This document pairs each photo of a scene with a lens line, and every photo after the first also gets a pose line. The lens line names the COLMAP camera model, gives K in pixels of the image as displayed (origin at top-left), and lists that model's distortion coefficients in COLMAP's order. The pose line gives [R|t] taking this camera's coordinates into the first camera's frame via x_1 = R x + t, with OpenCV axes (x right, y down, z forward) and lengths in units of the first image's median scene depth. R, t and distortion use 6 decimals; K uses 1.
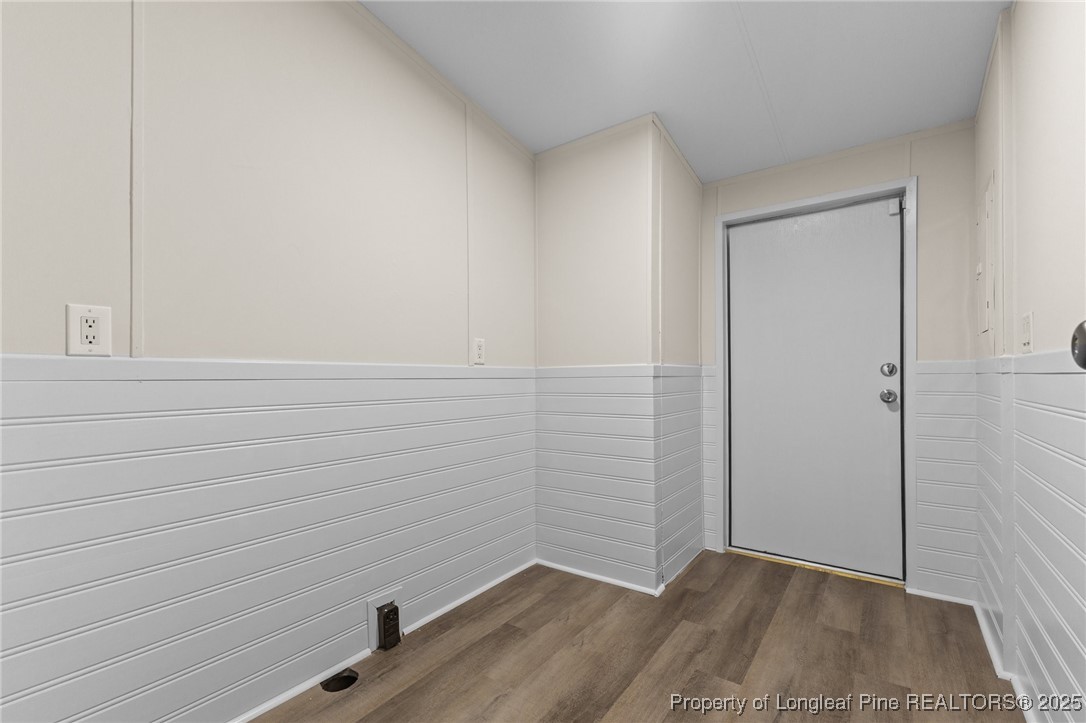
lens RADIAL K [[480.3, 0, 546.4], [0, 480.3, 372.2], [0, 0, 1]] dist [0.008628, 0.000572]
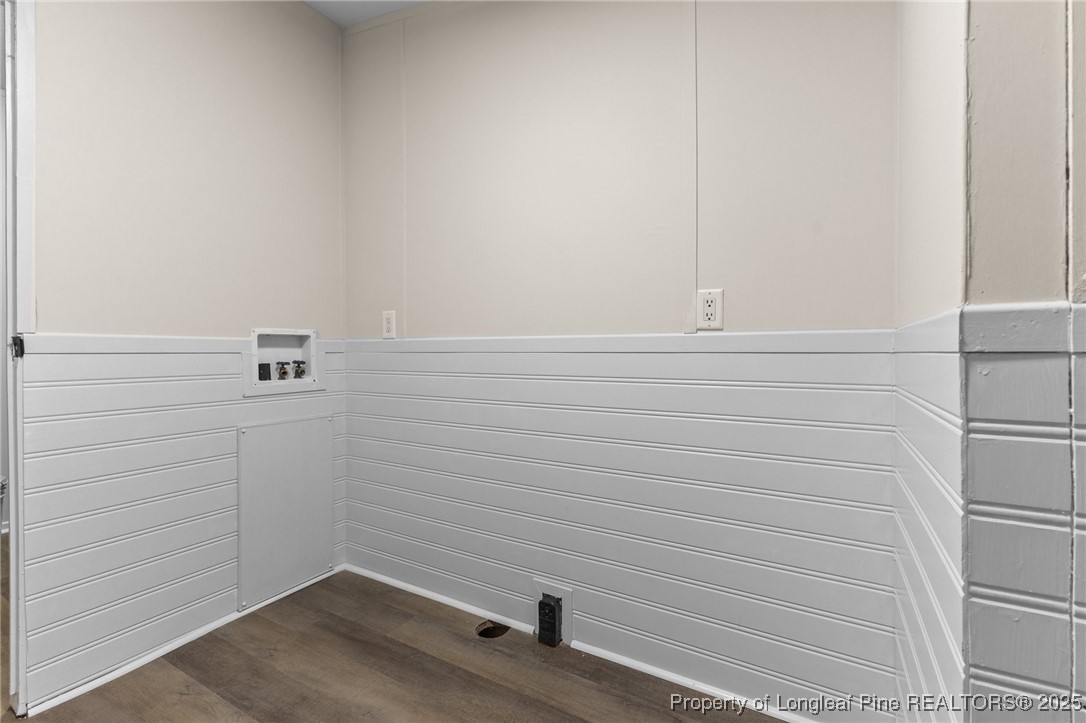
lens RADIAL K [[480.3, 0, 546.4], [0, 480.3, 351.5], [0, 0, 1]] dist [0.008628, 0.000572]
pose [[0.092892, 0.011875, -0.995605, 0.563553], [0.019515, 0.999715, 0.013745, -0.001500], [0.995485, -0.020706, 0.092634, 0.884001]]
